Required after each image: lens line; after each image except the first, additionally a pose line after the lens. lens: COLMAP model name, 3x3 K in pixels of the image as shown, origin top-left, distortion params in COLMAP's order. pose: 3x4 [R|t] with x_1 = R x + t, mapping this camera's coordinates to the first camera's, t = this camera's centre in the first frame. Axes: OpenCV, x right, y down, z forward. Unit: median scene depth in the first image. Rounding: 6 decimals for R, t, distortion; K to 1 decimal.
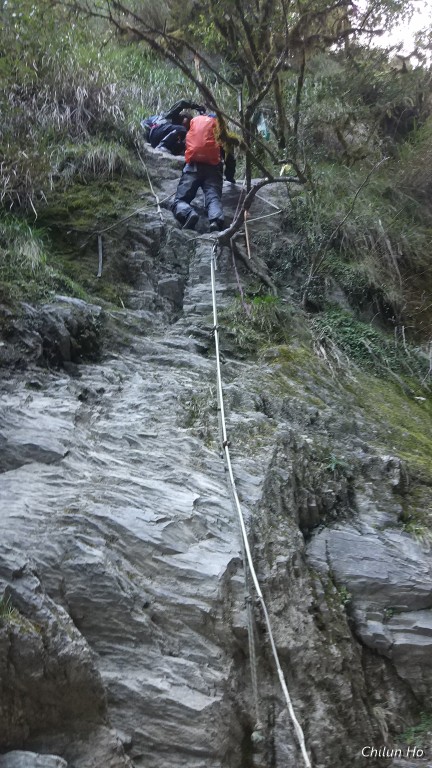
lens RADIAL K [[590.8, 0, 241.4], [0, 590.8, 372.6], [0, 0, 1]] dist [0.092892, -0.112078]
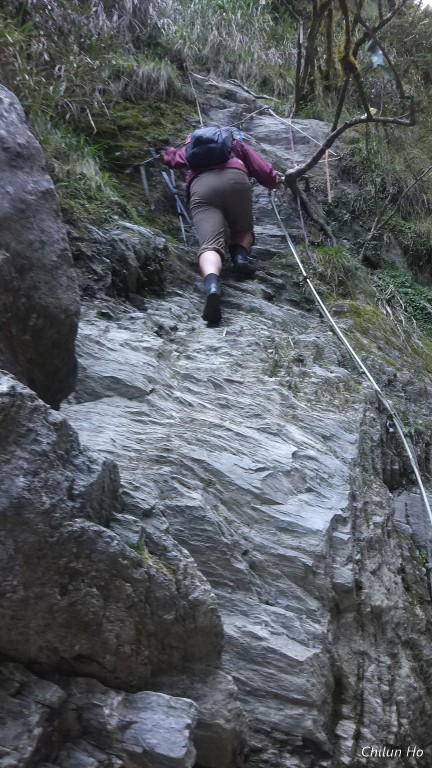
lens RADIAL K [[590.8, 0, 231.7], [0, 590.8, 369.7], [0, 0, 1]] dist [0.092892, -0.112078]
pose [[0.992996, 0.101190, 0.060989, -0.227981], [-0.106041, 0.990943, 0.082382, 0.009496], [-0.052101, -0.088273, 0.994733, 0.043022]]
